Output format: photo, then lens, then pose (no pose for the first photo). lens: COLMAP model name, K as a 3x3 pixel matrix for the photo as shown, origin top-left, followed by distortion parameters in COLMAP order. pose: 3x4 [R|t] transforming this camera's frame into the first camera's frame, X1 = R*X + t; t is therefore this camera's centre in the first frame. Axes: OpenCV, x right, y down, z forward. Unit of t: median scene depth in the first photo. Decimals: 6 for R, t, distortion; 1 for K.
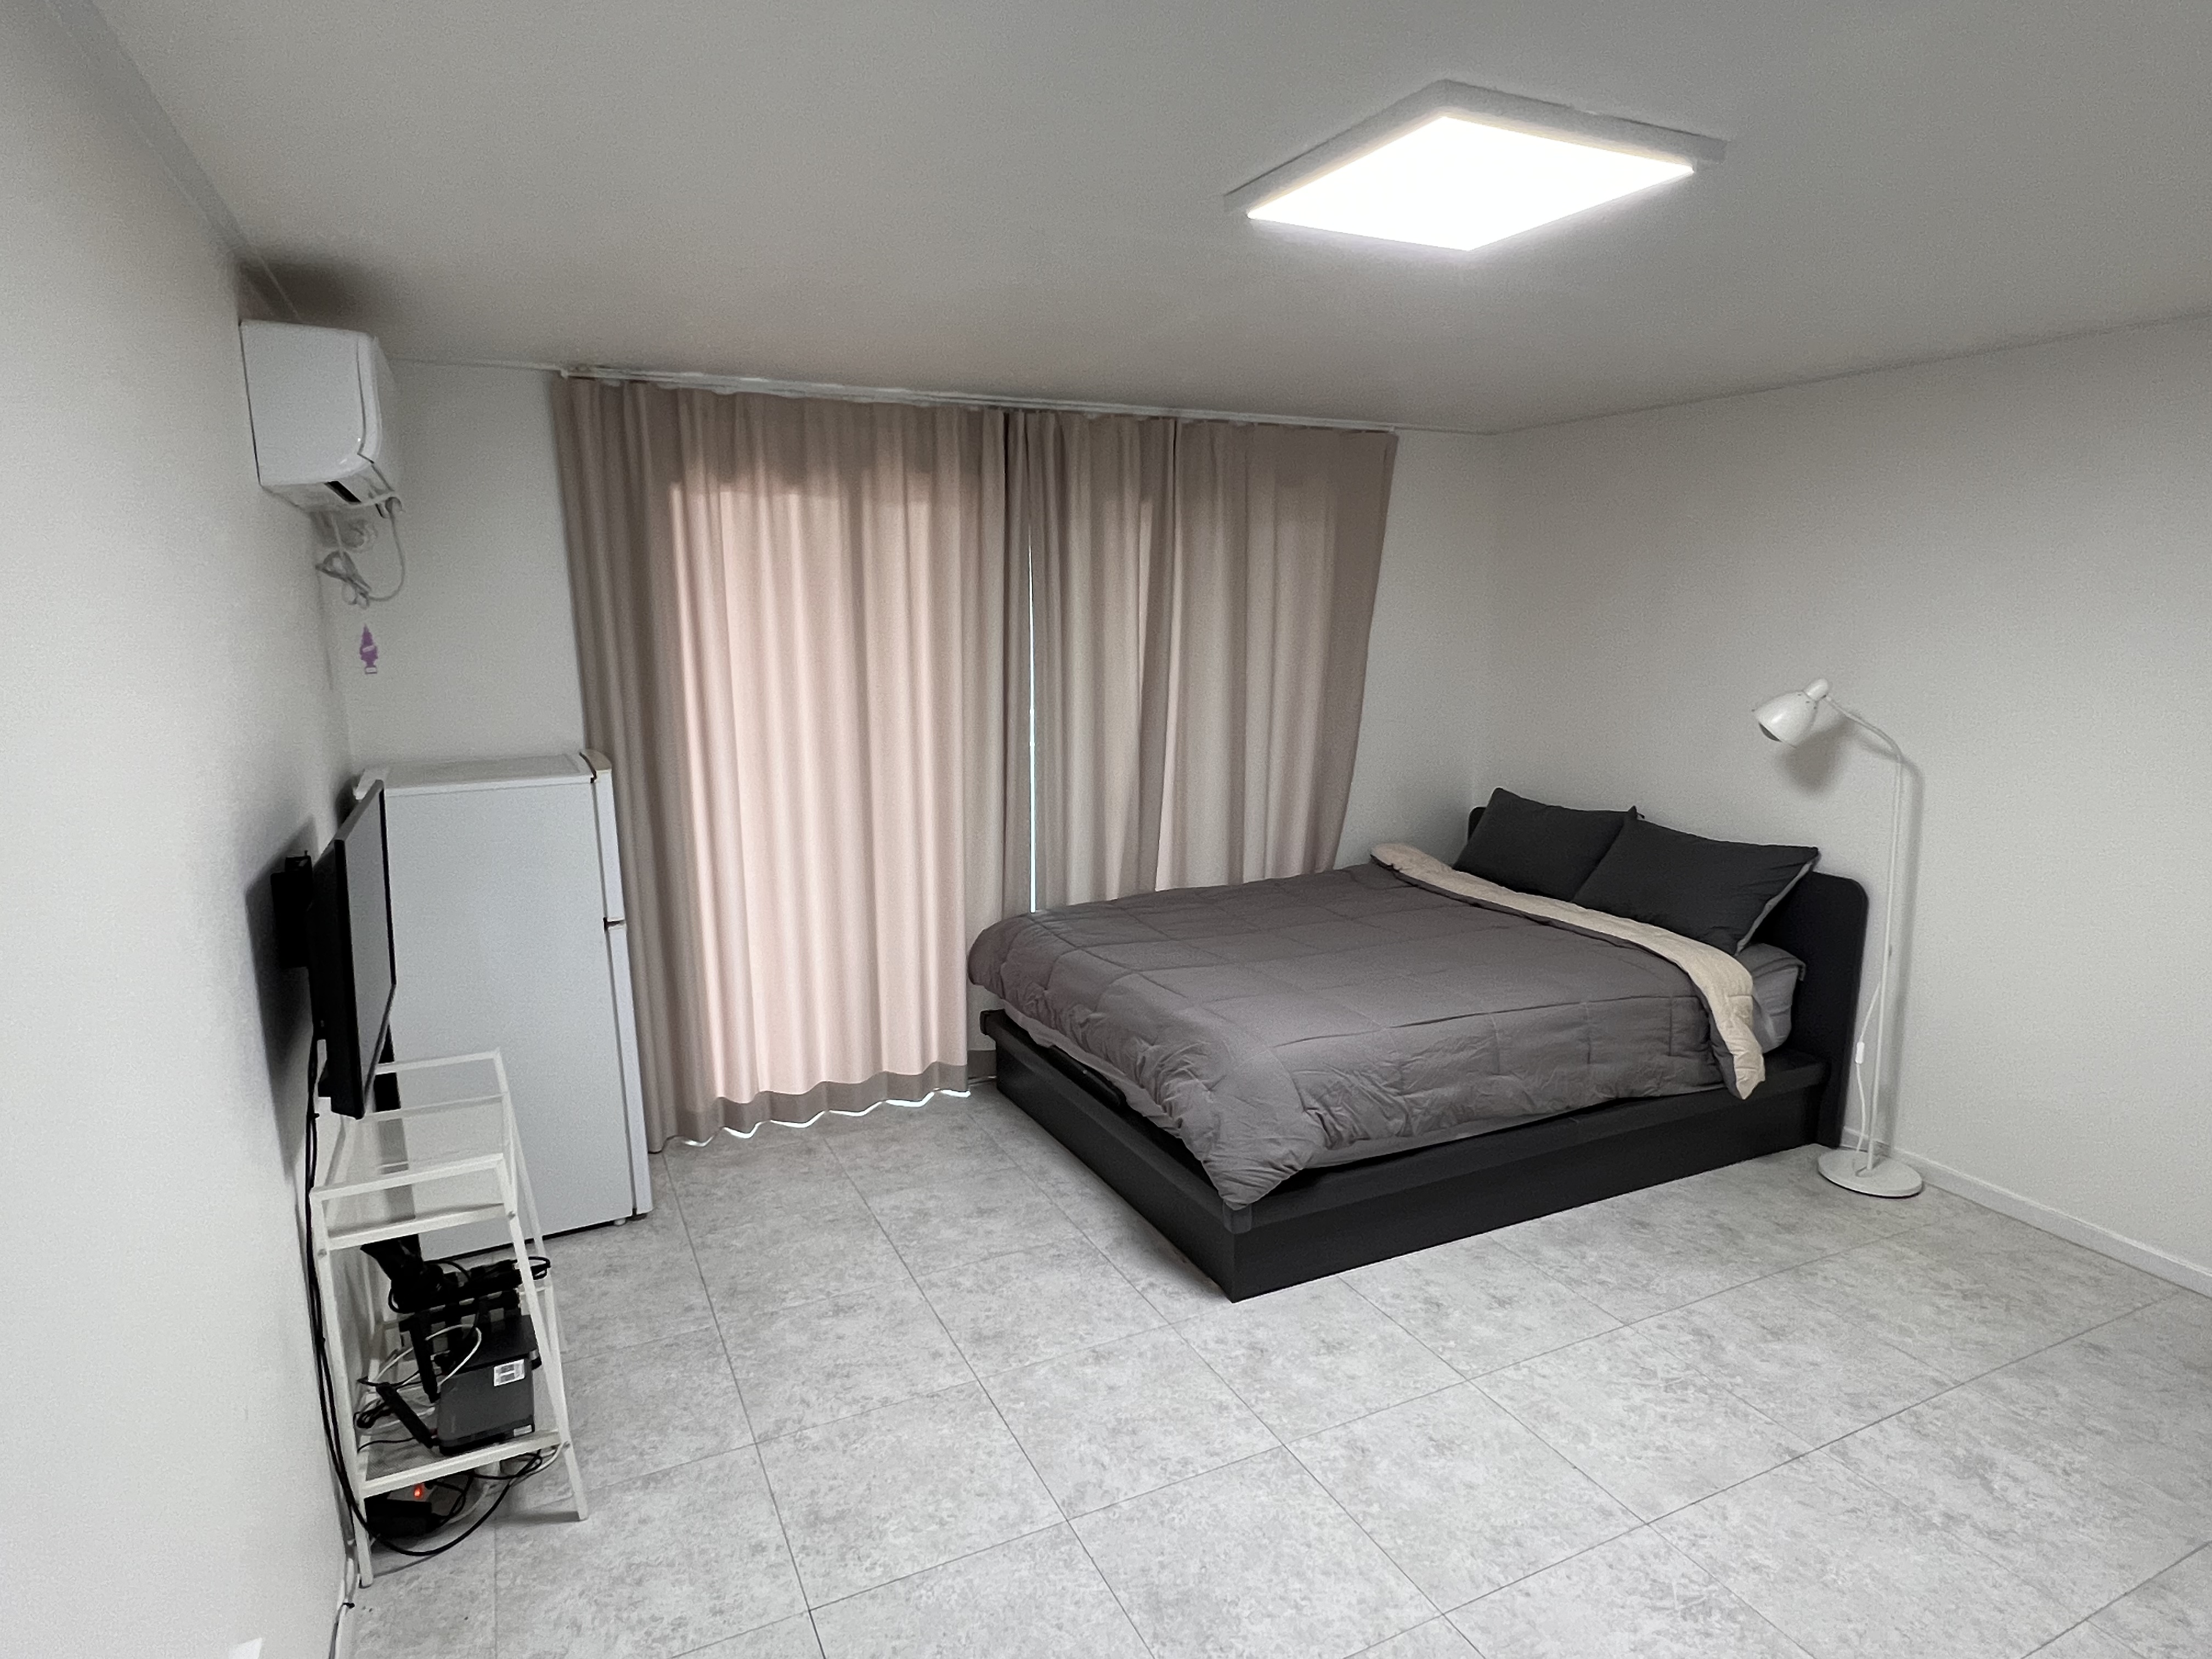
lens RADIAL K [[1255.7, 0, 1106.0], [0, 1255.7, 829.5], [0, 0, 1]] dist [-0.001475, -0.000087]
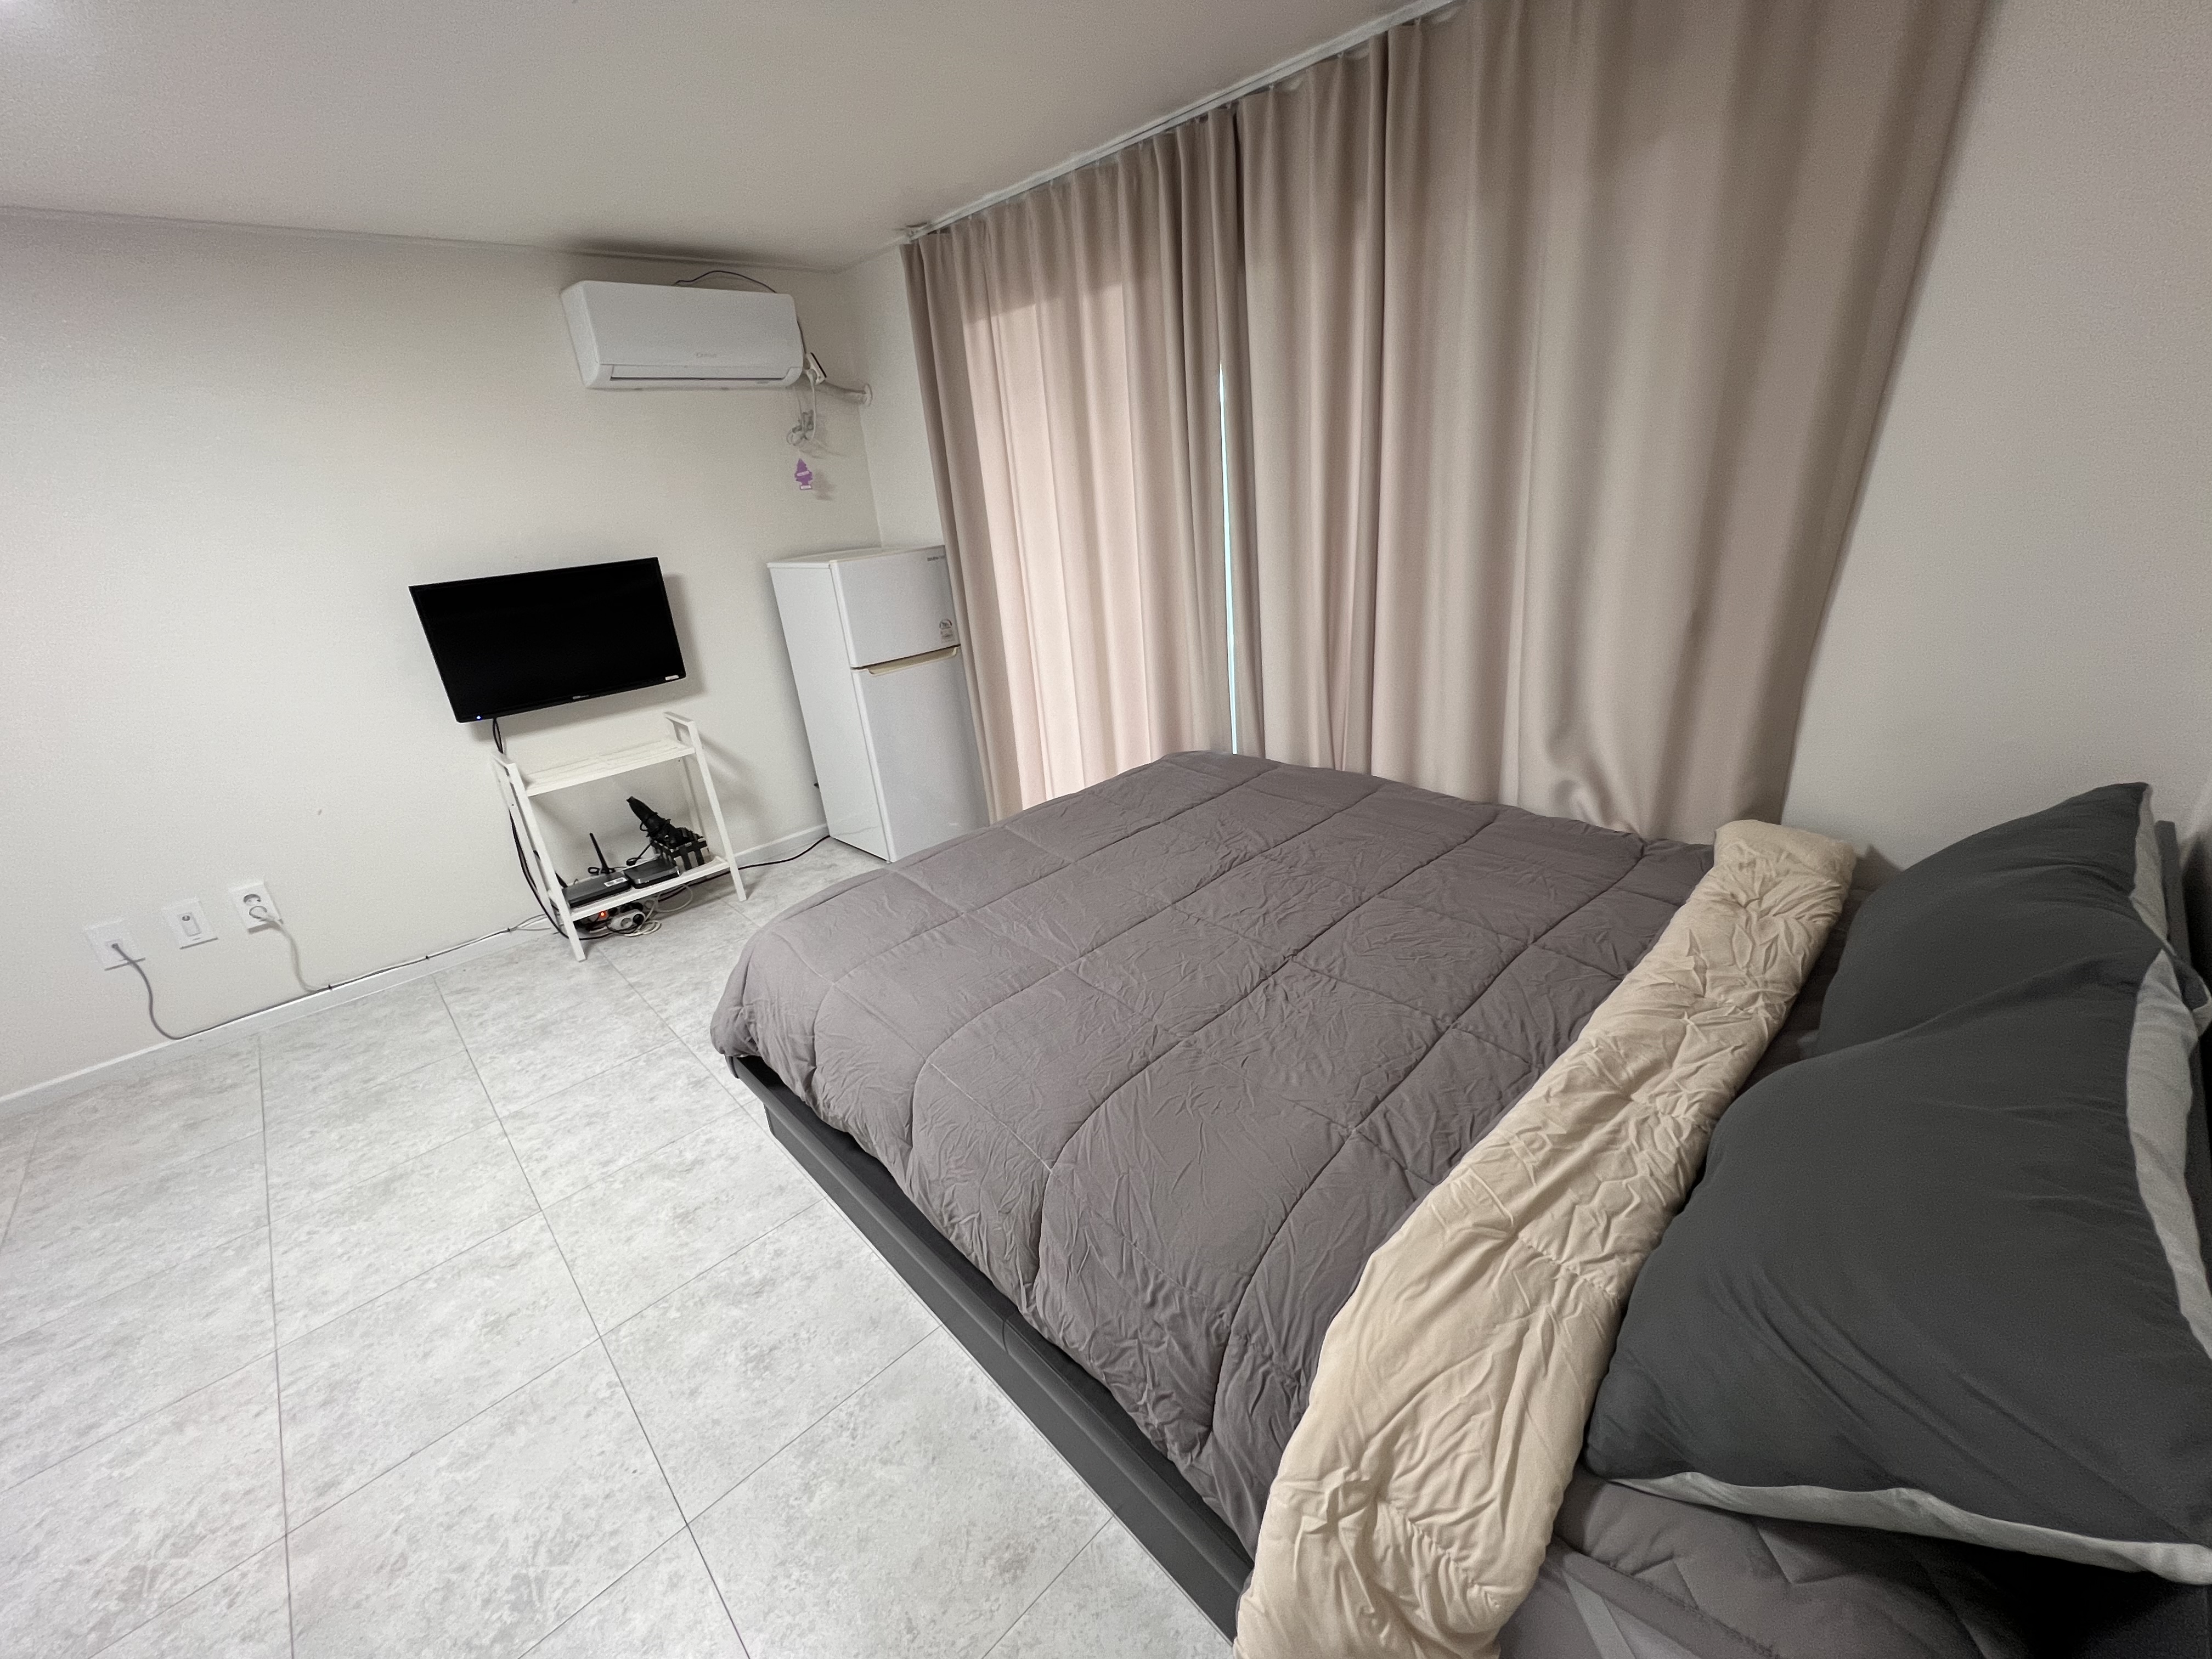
lens RADIAL K [[889.6, 0, 1106.0], [0, 889.6, 829.5], [0, 0, 1]] dist [0.001059, -0.000103]
pose [[0.303673, 0.342157, -0.889220, 0.897029], [-0.094642, 0.939510, 0.329187, -0.155521], [0.948064, -0.015808, 0.317686, 1.224938]]
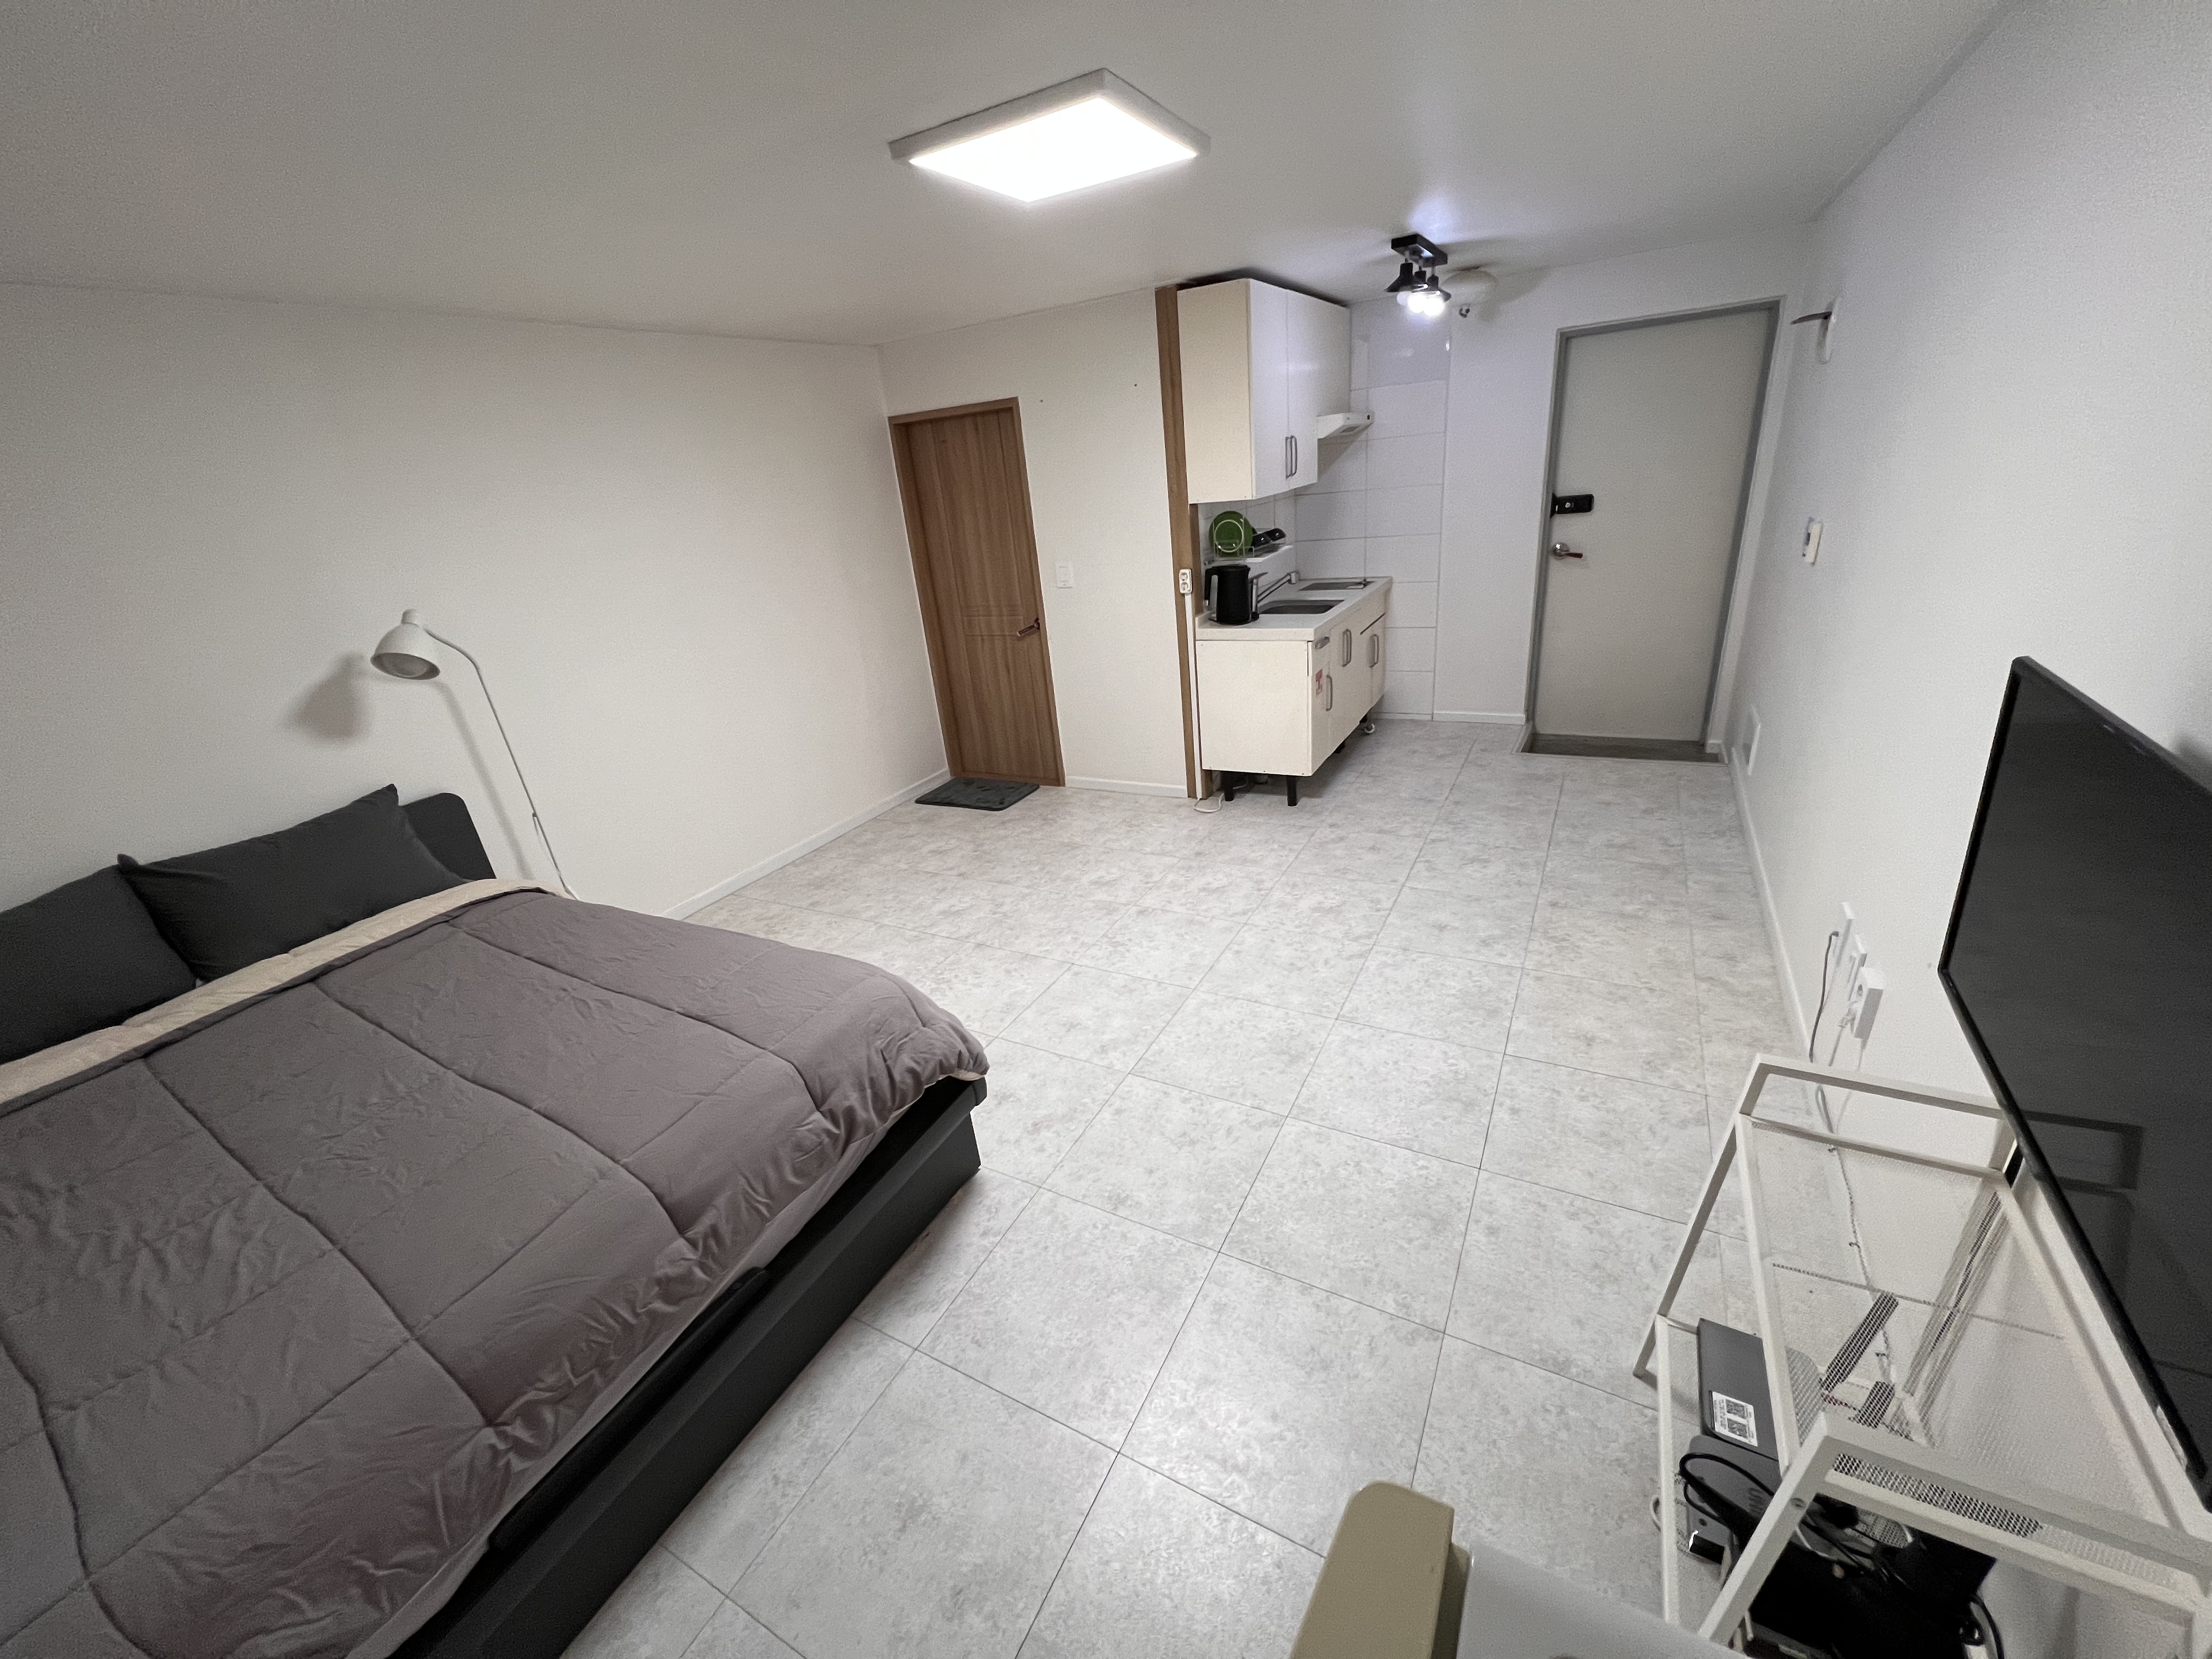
lens RADIAL K [[884.1, 0, 1110.7], [0, 884.1, 838.1], [0, 0, 1]] dist [-0.001812, -0.000133]
pose [[-0.576061, -0.259395, 0.775157, -0.558869], [0.248186, 0.848038, 0.468225, -0.218500], [-0.778818, 0.462109, -0.424143, 1.309240]]
